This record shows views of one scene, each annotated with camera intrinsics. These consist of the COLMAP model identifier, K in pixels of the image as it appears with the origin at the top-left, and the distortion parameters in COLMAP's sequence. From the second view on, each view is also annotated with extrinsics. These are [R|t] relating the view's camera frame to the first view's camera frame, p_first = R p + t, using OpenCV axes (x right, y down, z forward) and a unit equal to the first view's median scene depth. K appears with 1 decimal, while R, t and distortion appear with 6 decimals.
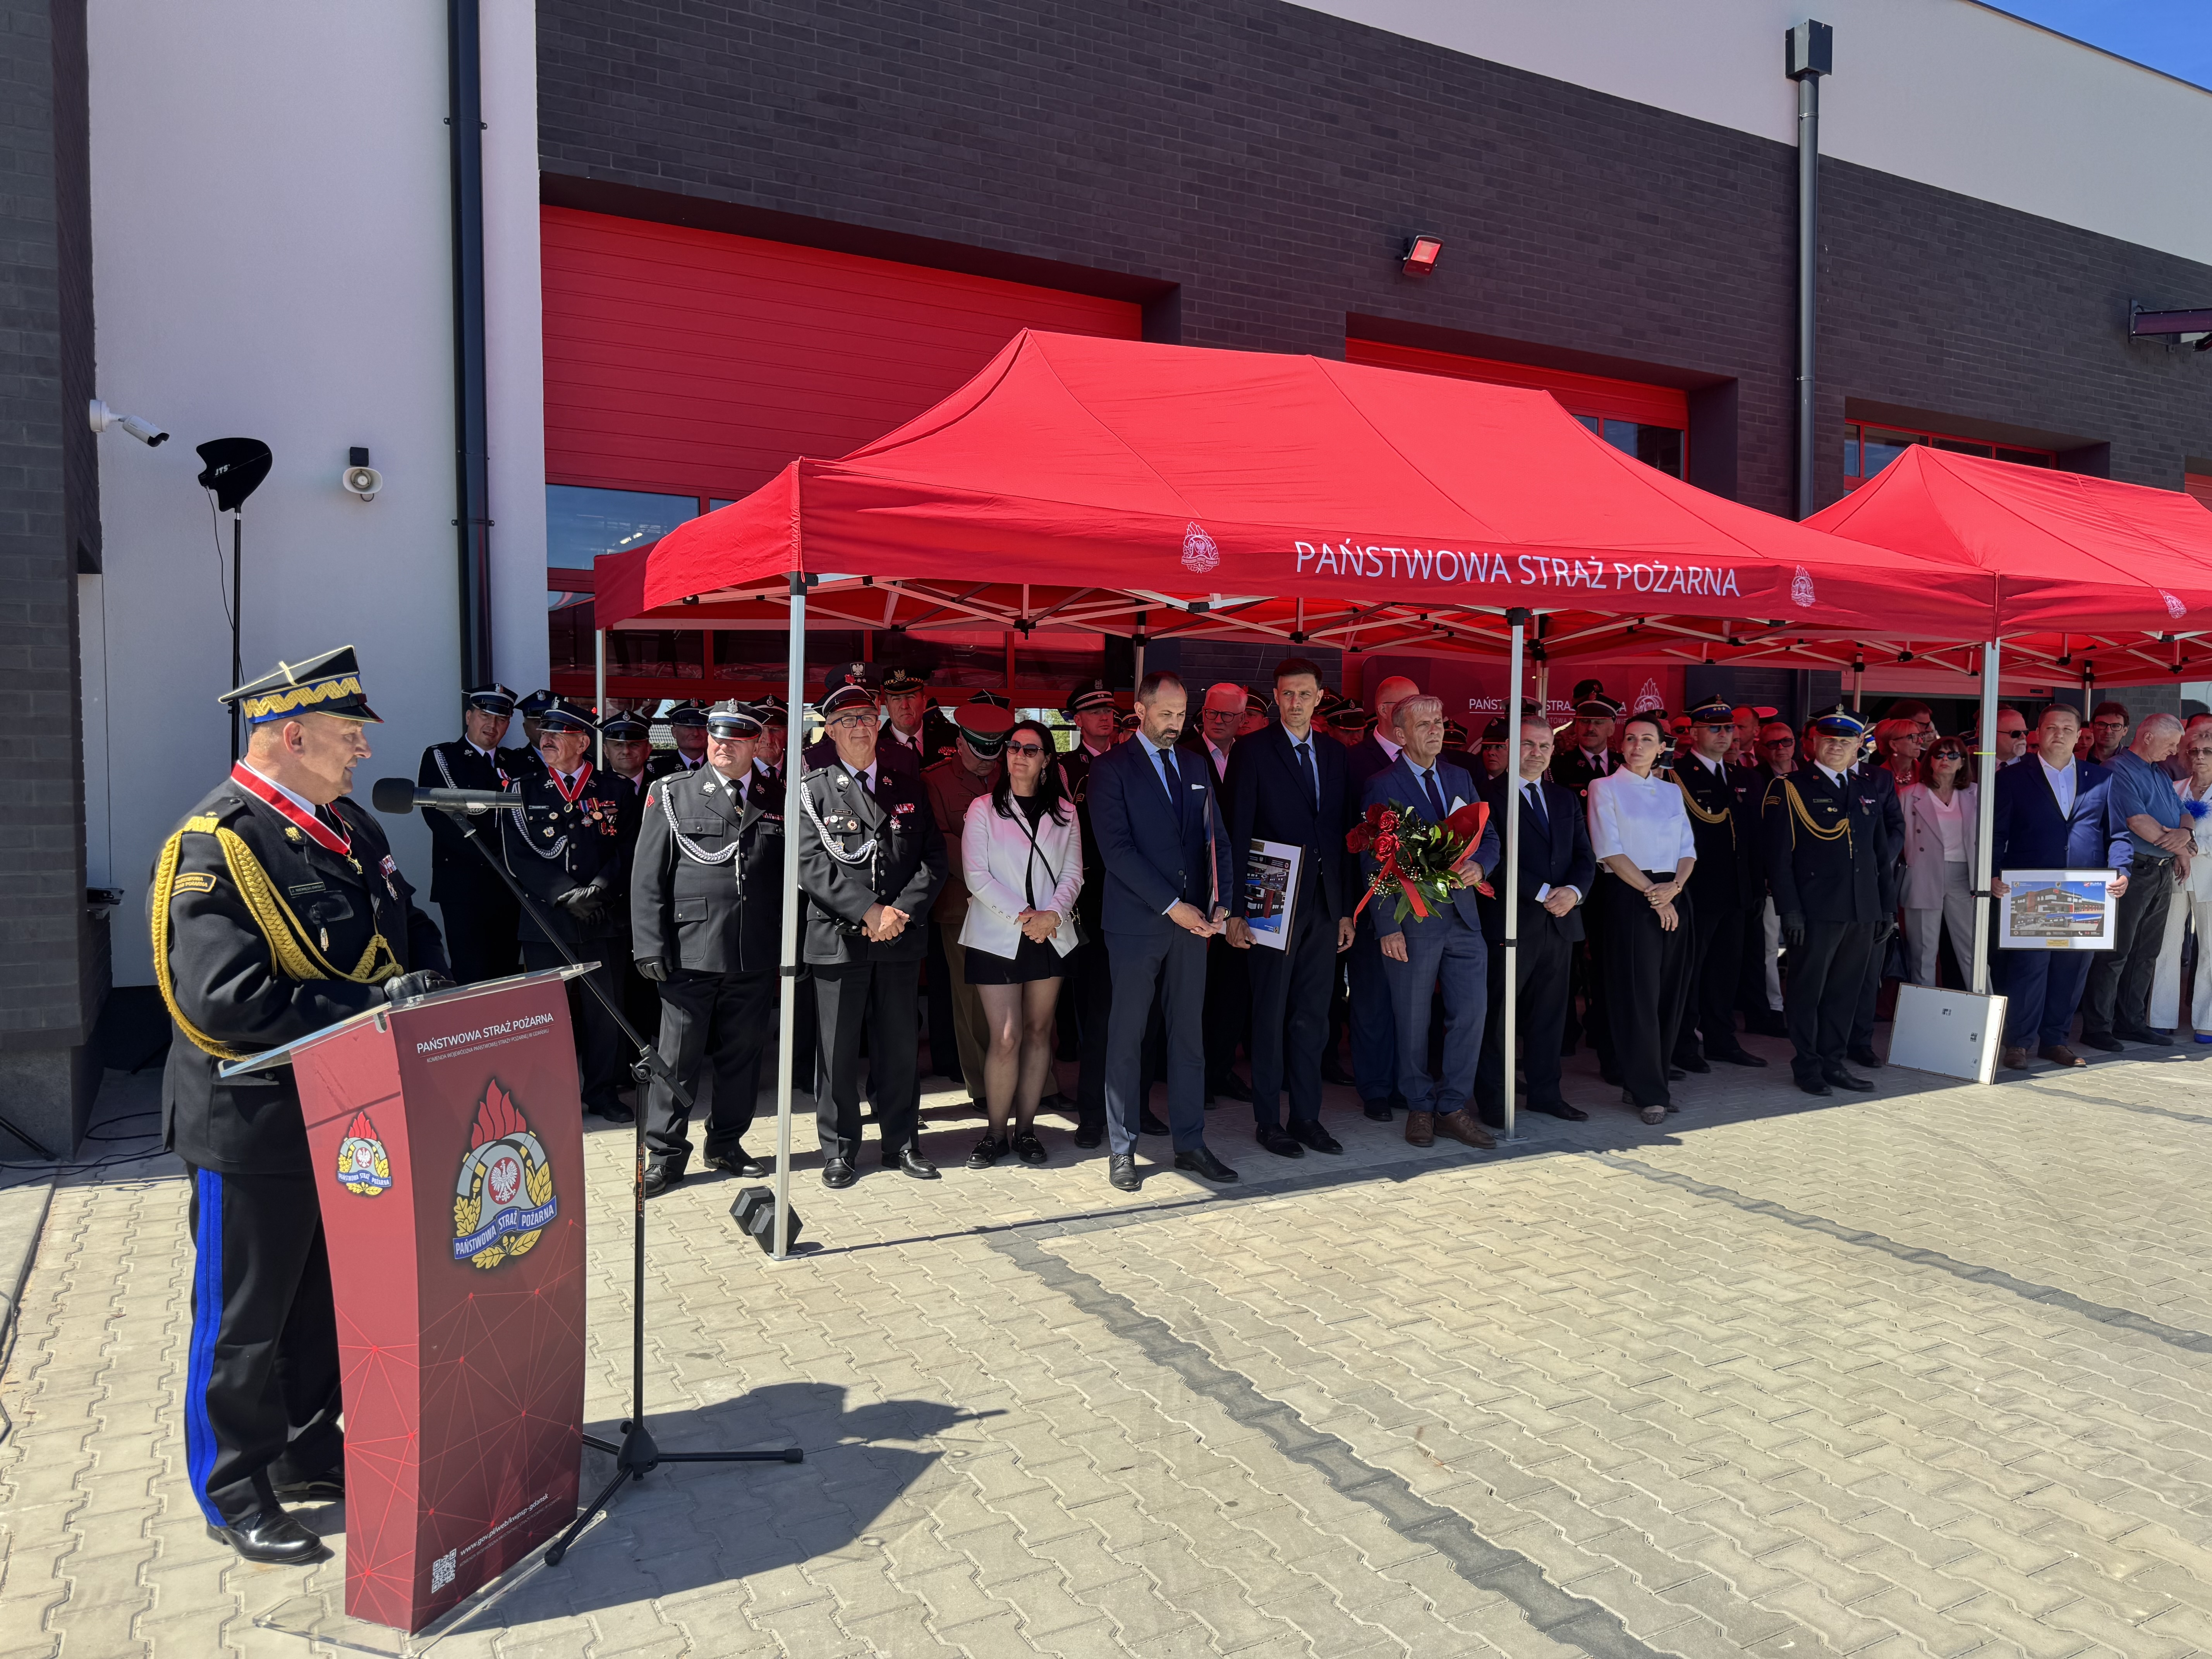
lens RADIAL K [[1568.2, 0, 1106.0], [0, 1568.2, 829.5], [0, 0, 1]] dist [0.088616, -0.133195]
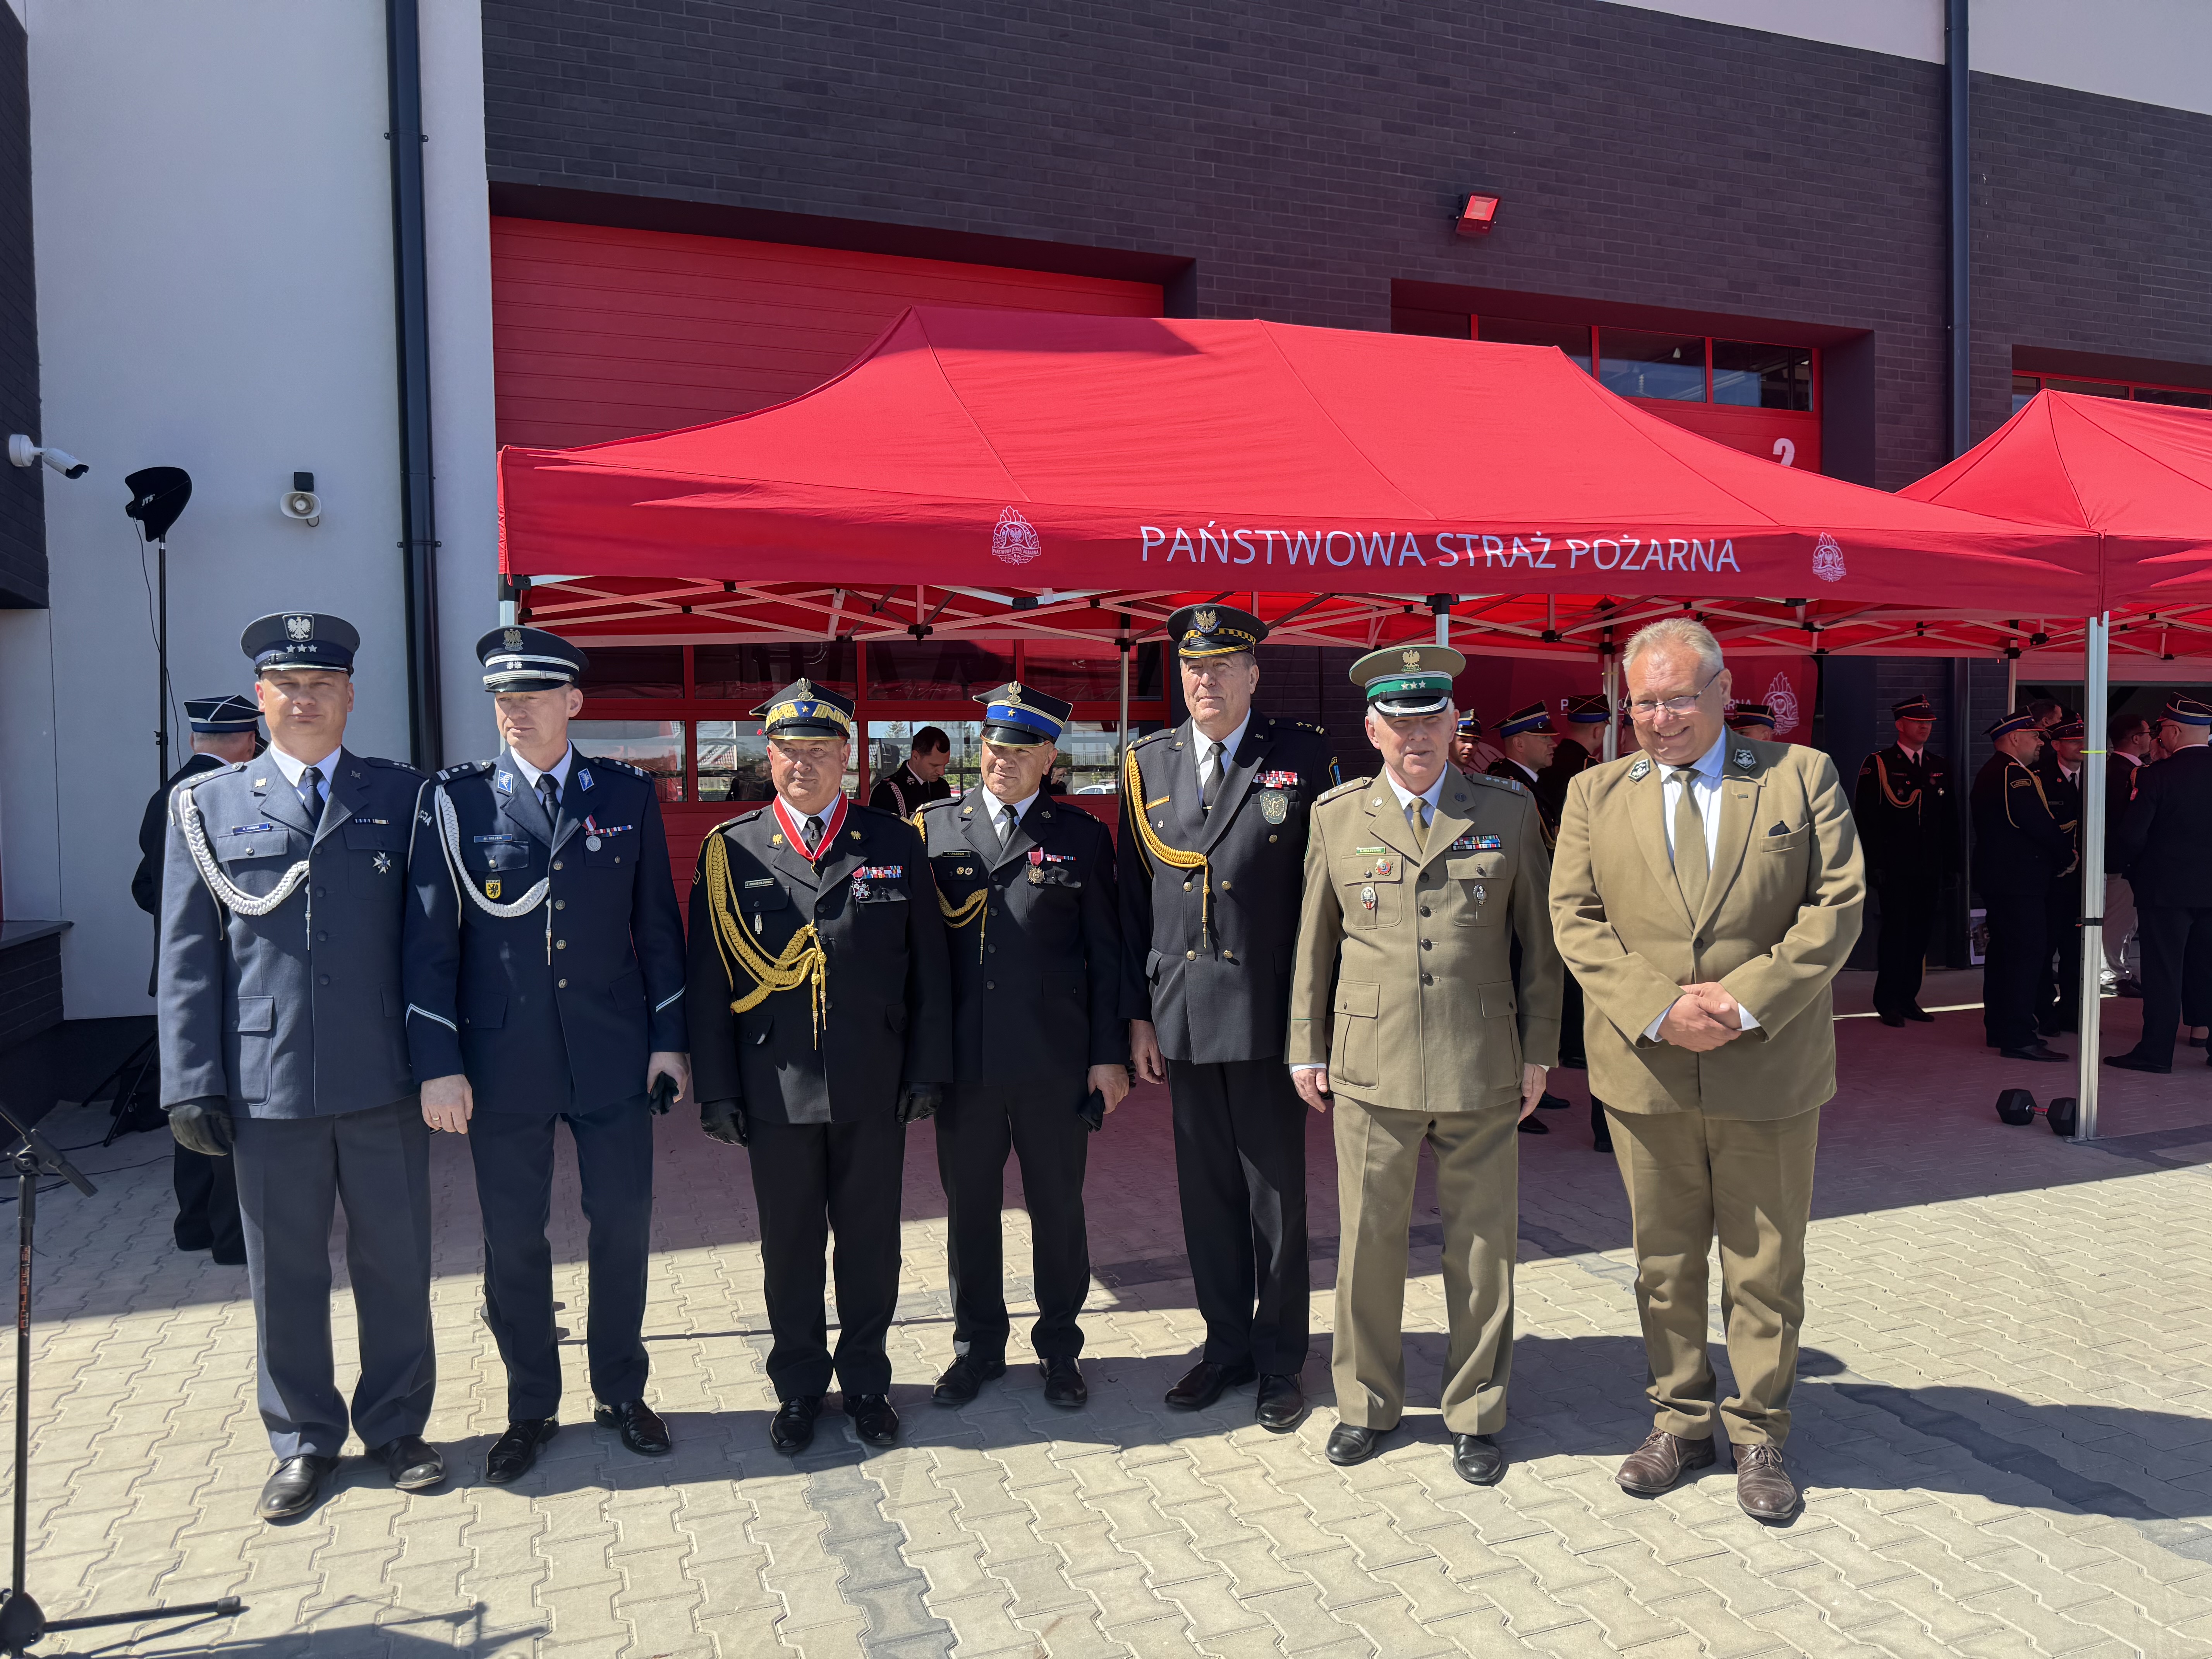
lens RADIAL K [[1579.2, 0, 1099.9], [0, 1579.2, 830.0], [0, 0, 1]] dist [0.045371, -0.049774]
pose [[0.988788, -0.011141, -0.148912, 0.159000], [0.010122, 0.999920, -0.007599, -0.006215], [0.148985, 0.006006, 0.988821, 0.097252]]
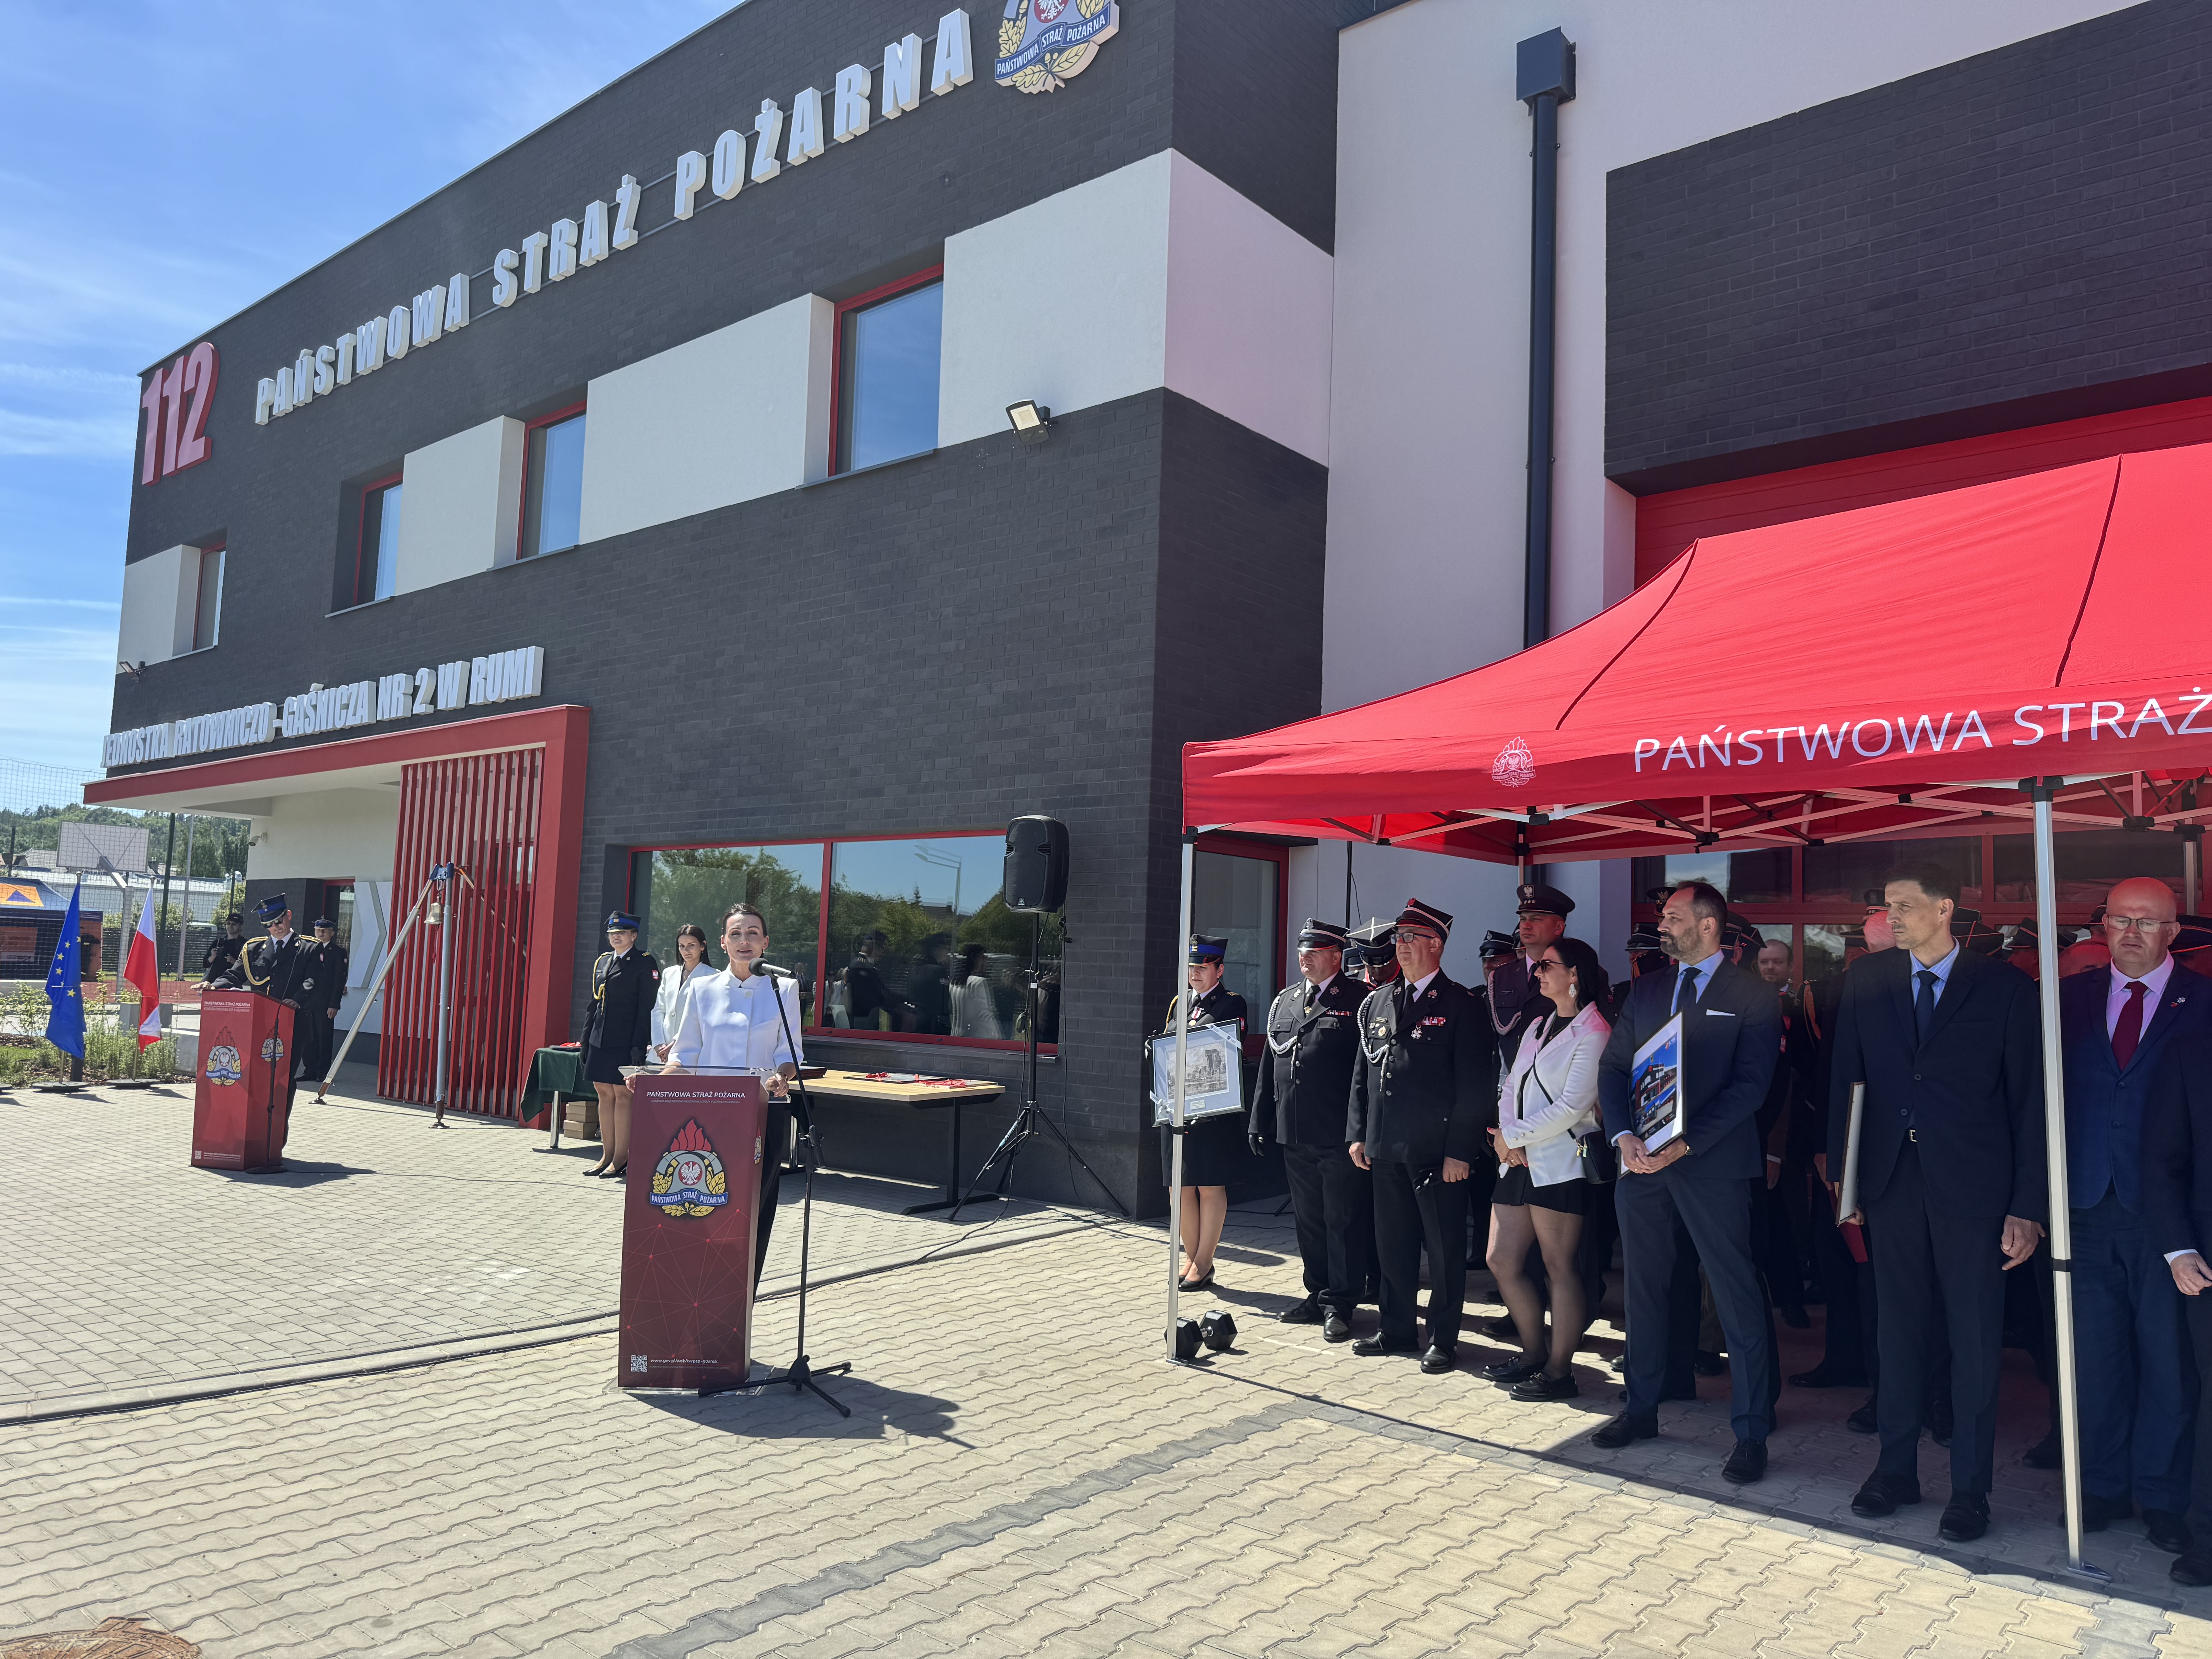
lens RADIAL K [[1568.2, 0, 1106.0], [0, 1568.2, 829.5], [0, 0, 1]] dist [0.088616, -0.133195]
pose [[0.349181, -0.070298, -0.934415, 0.605098], [-0.068715, 0.992576, -0.100352, -0.013517], [0.934533, 0.099249, 0.341758, 0.287401]]
